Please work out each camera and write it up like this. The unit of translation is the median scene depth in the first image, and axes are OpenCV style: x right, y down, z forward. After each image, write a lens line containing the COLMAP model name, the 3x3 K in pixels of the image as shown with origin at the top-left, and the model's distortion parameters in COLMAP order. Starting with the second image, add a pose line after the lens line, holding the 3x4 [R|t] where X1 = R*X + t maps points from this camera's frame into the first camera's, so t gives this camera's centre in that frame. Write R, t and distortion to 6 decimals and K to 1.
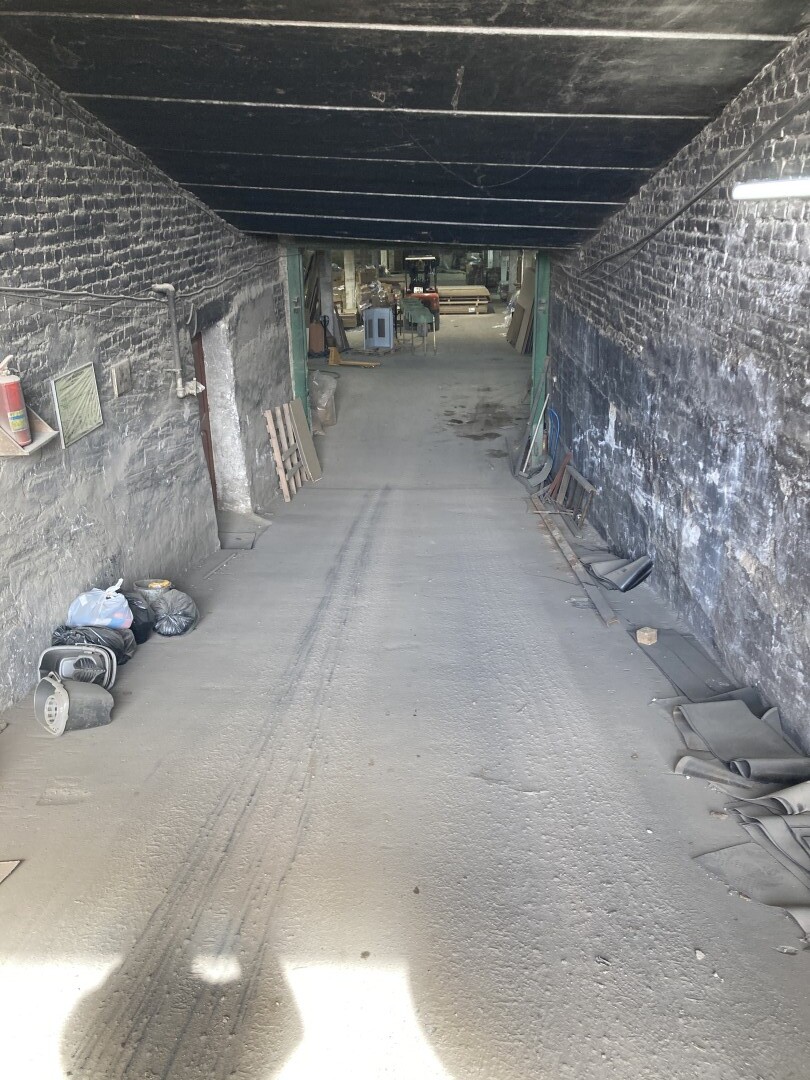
lens RADIAL K [[895.8, 0, 408.3], [0, 895.8, 560.8], [0, 0, 1]] dist [0.115528, -0.112294]
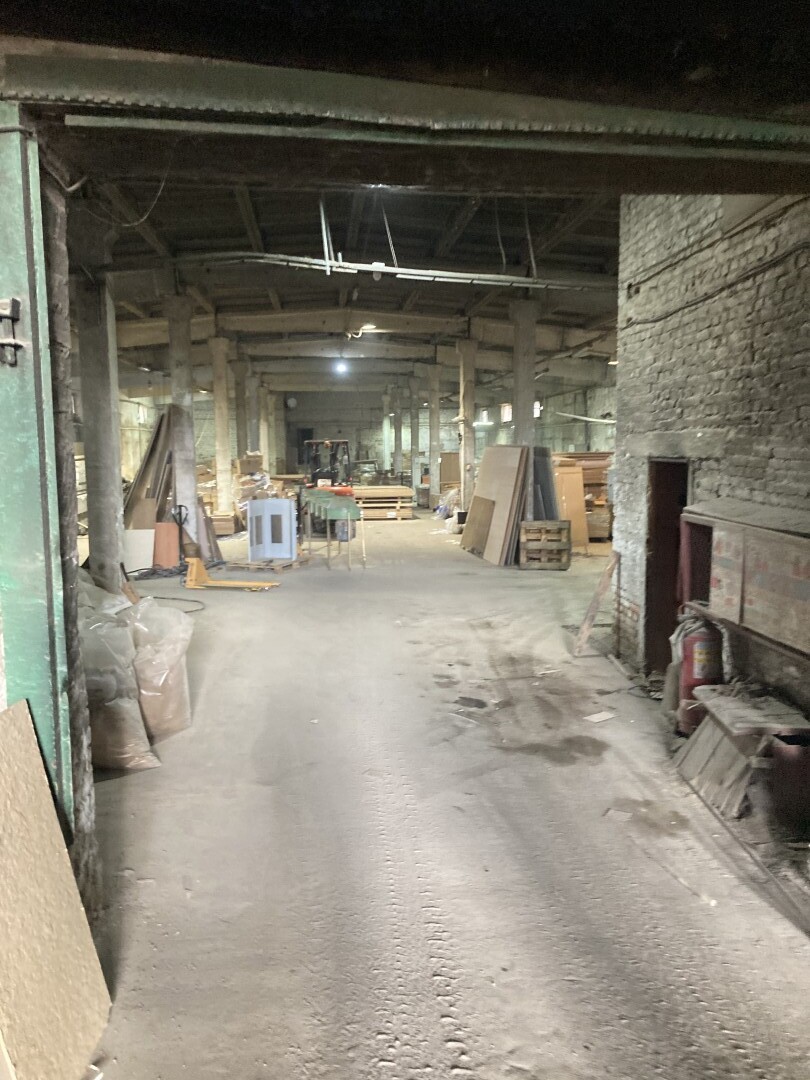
lens RADIAL K [[895.8, 0, 408.3], [0, 895.8, 560.8], [0, 0, 1]] dist [0.115528, -0.112294]
pose [[0.989985, -0.016616, 0.140192, -0.027088], [0.050373, 0.969258, -0.240833, -0.083913], [-0.131880, 0.245483, 0.960388, 0.401424]]
